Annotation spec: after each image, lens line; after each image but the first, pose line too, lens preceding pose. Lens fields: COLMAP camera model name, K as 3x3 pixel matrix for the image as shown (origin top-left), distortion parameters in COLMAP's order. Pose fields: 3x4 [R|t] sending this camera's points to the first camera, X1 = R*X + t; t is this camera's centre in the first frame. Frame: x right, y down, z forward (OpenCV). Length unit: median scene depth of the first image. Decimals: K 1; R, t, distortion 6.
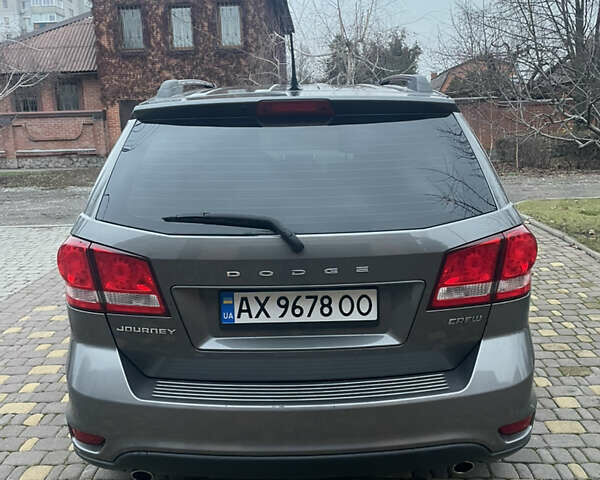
lens RADIAL K [[601.8, 0, 302.6], [0, 601.8, 239.5], [0, 0, 1]] dist [0.027005, 0.000000]
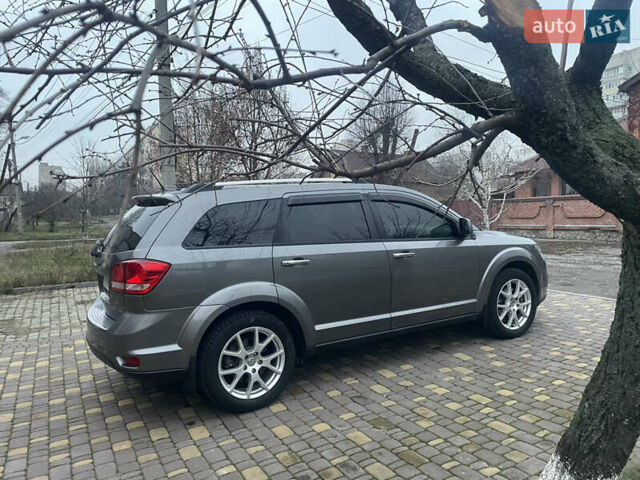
lens RADIAL K [[479.4, 0, 321.4], [0, 479.4, 237.9], [0, 0, 1]] dist [0.063532, -0.078839]
pose [[0.504571, 0.064083, -0.860989, 0.895755], [-0.164923, 0.986032, -0.023261, -0.068471], [0.847472, 0.153734, 0.508092, 0.300692]]
